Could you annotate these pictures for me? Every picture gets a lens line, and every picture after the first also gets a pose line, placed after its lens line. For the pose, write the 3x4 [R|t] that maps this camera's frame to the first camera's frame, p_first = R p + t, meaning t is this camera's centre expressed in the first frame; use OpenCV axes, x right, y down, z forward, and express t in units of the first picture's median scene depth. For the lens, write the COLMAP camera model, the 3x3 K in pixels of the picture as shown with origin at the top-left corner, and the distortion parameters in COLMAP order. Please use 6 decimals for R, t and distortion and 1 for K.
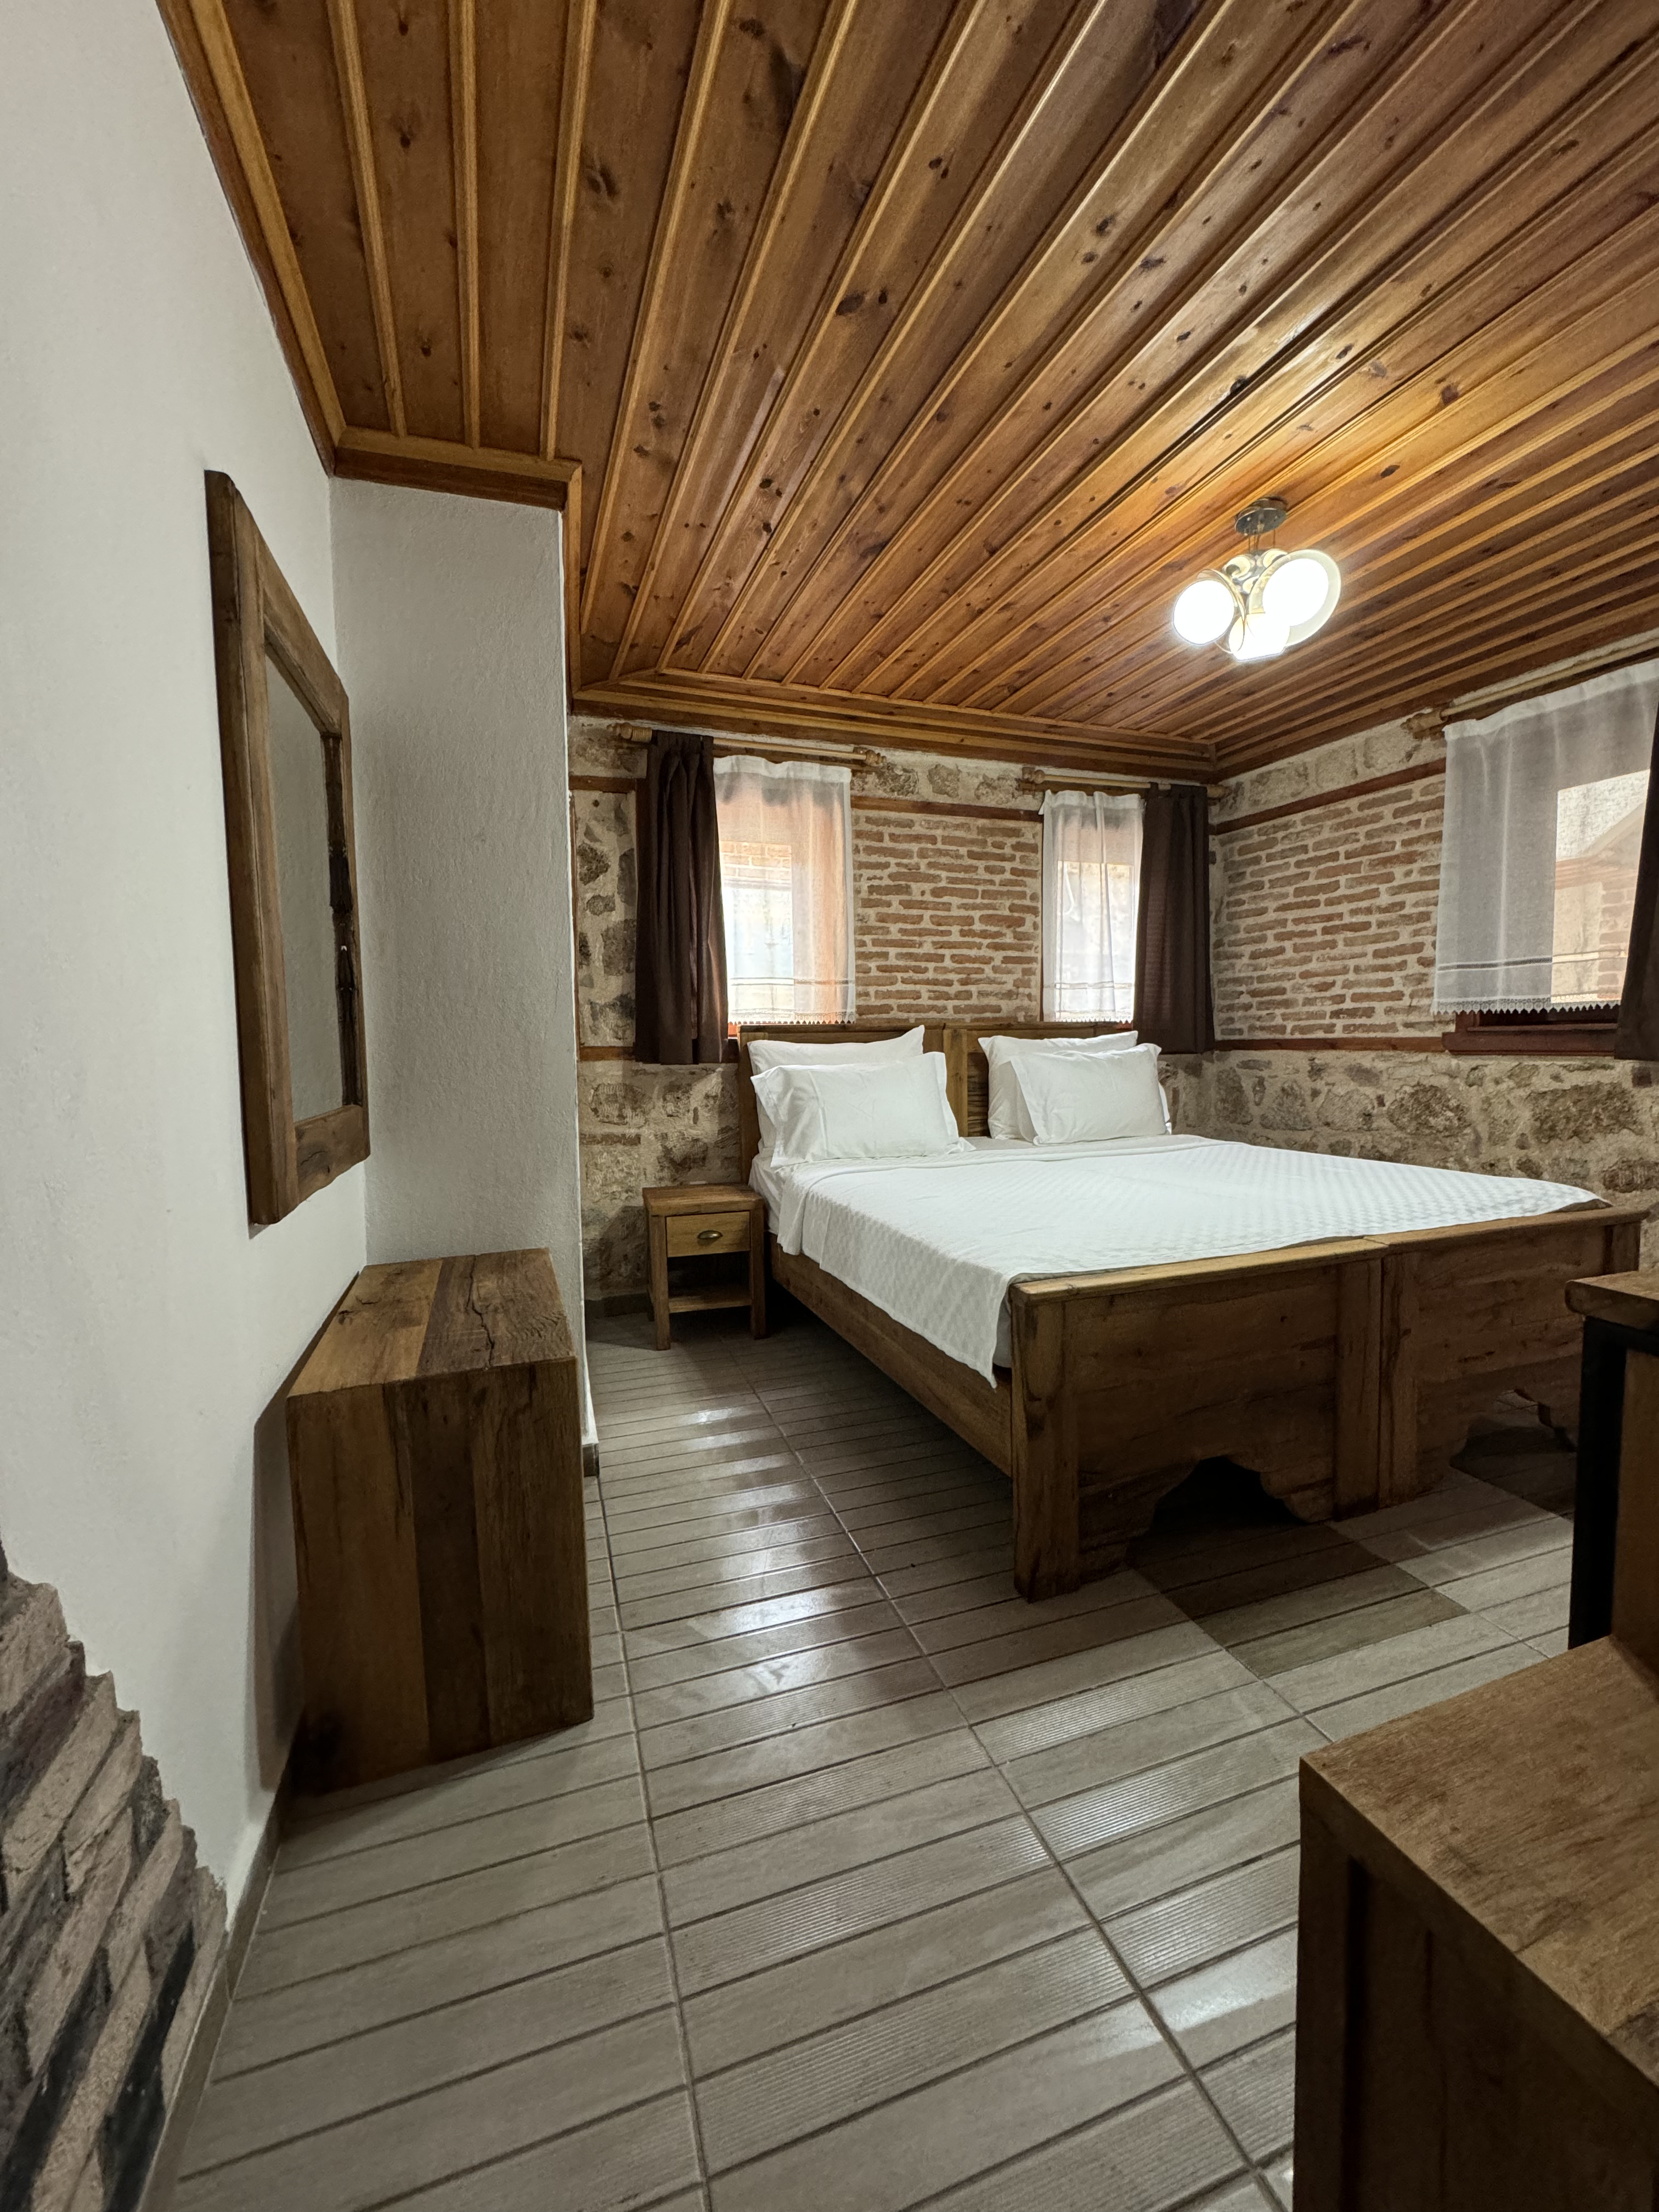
lens RADIAL K [[885.0, 0, 827.0], [0, 885.0, 1100.4], [0, 0, 1]] dist [-0.002615, 0.000916]
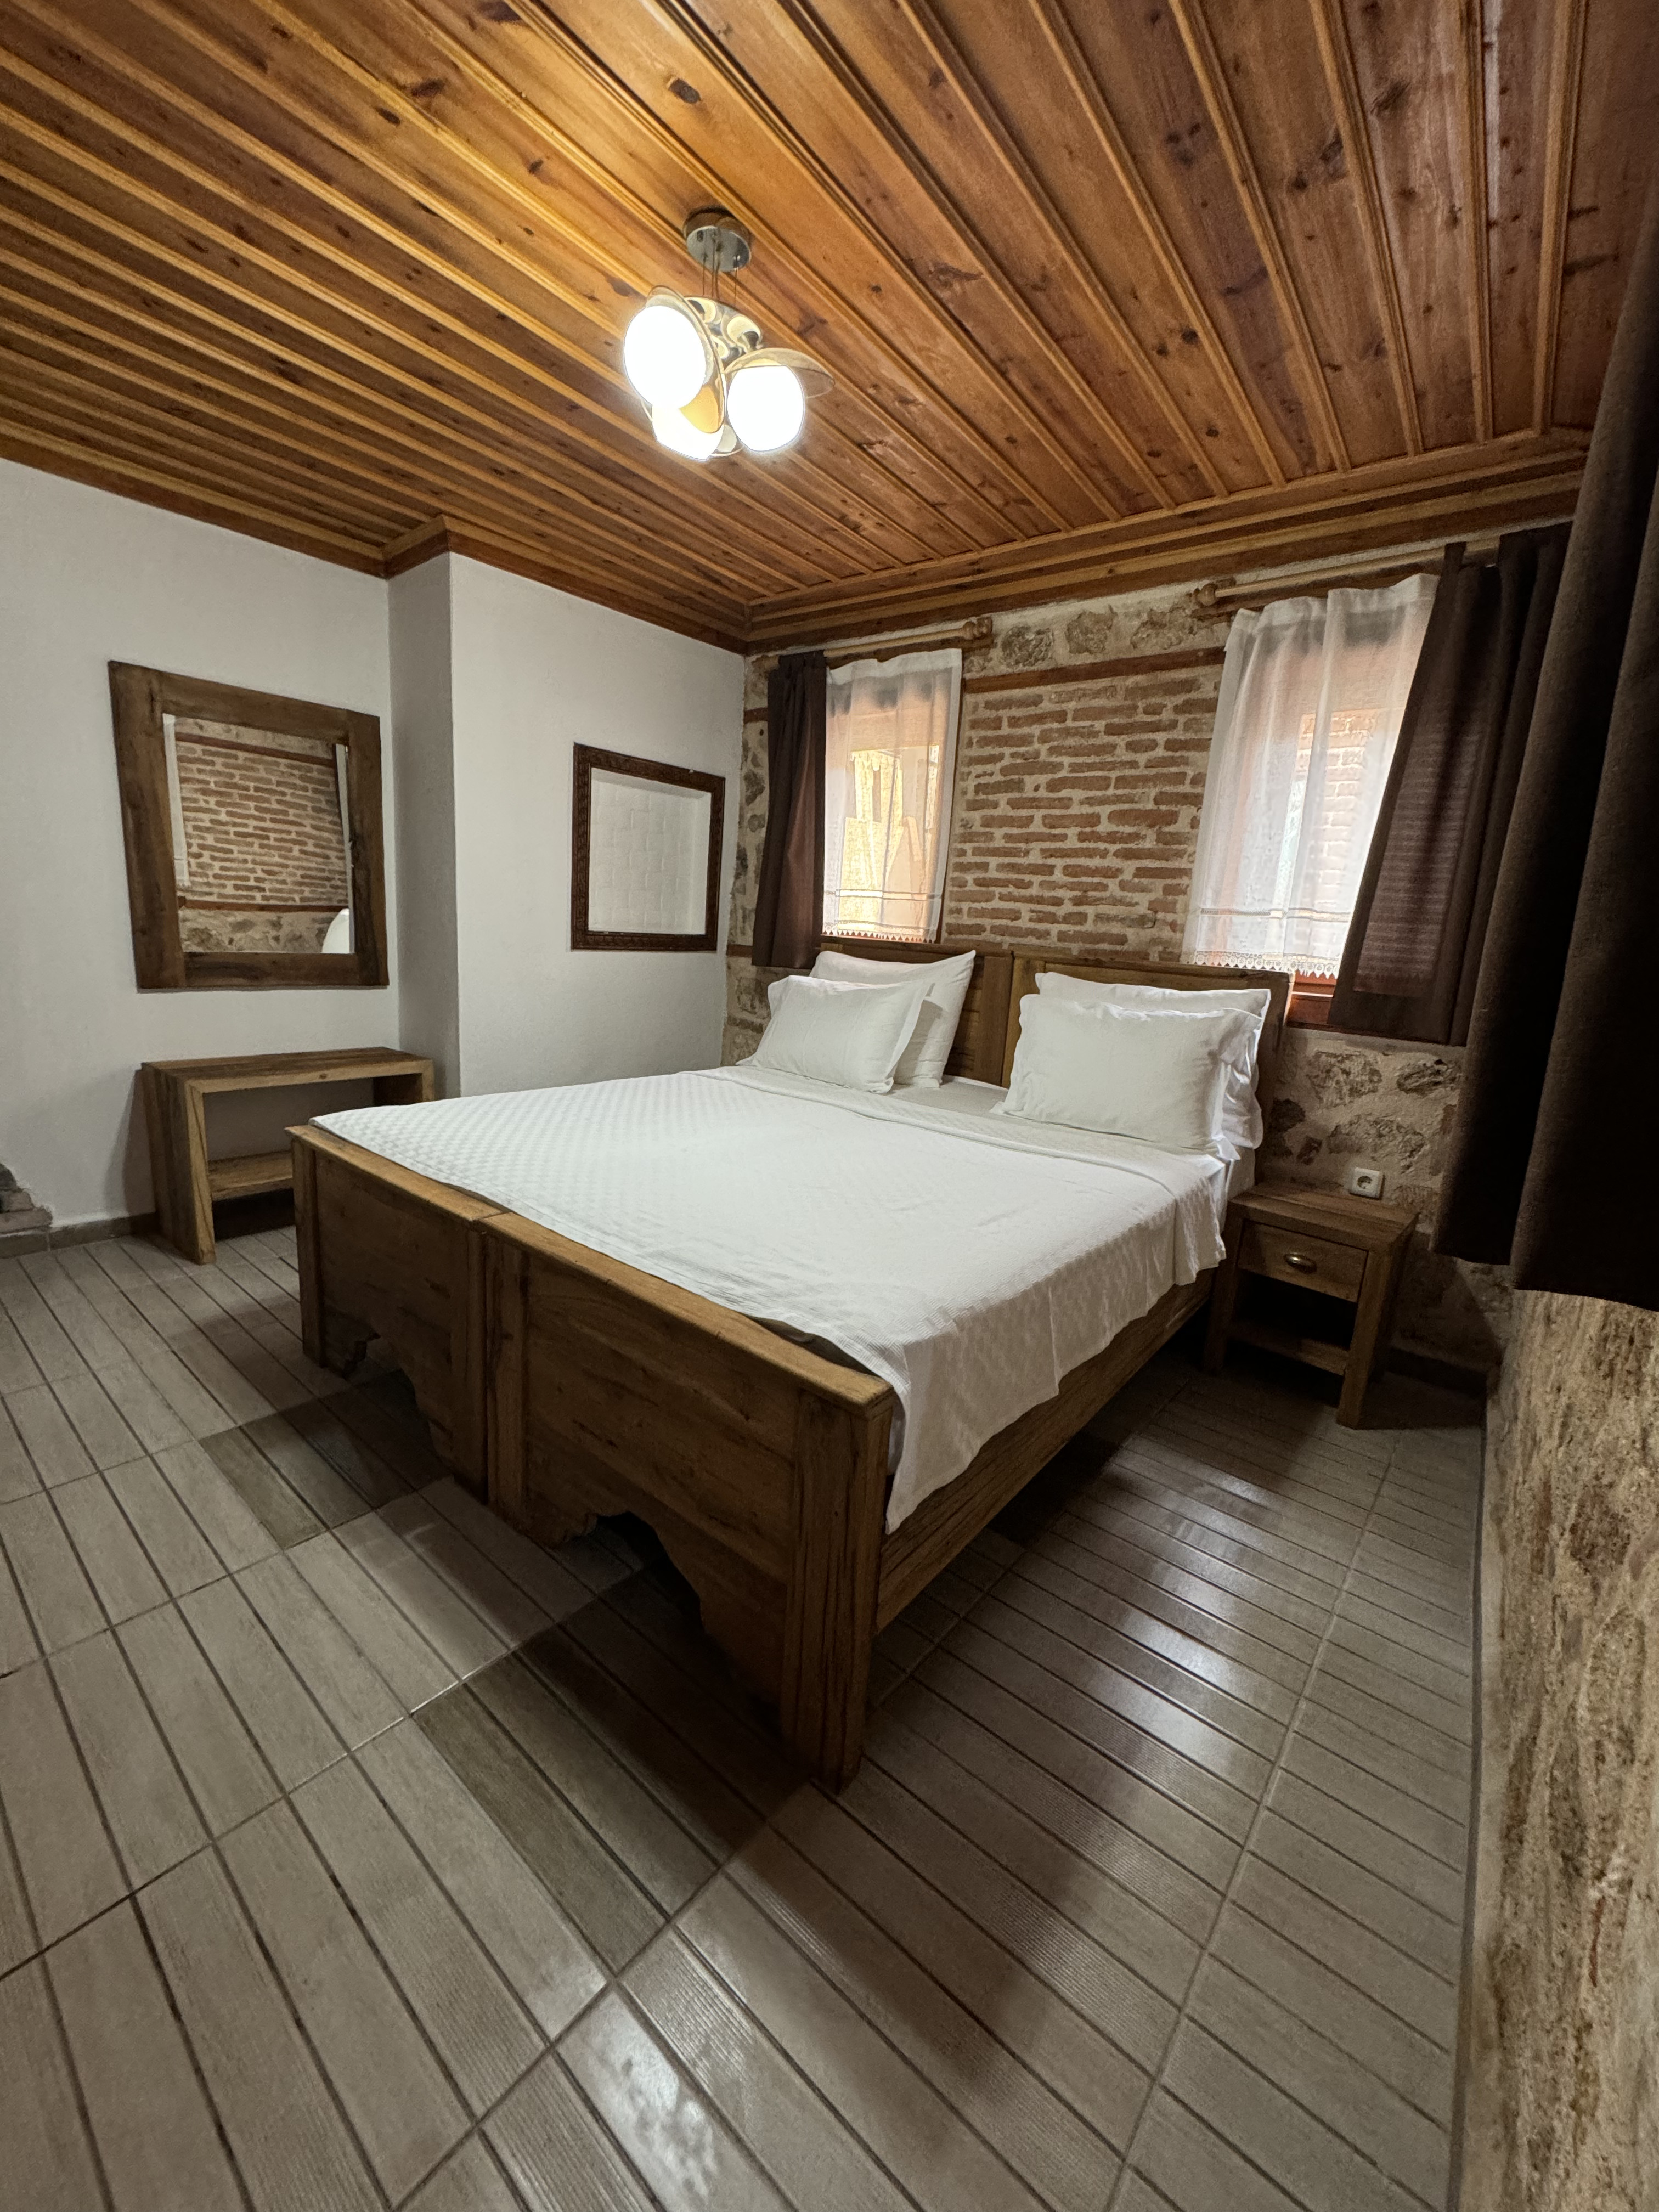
lens RADIAL K [[885.0, 0, 826.4], [0, 885.0, 1100.2], [0, 0, 1]] dist [-0.002615, 0.000916]
pose [[0.519116, 0.218208, -0.826380, 0.732352], [-0.132484, 0.975718, 0.174417, -0.070453], [0.844374, 0.018940, 0.535420, 0.405598]]
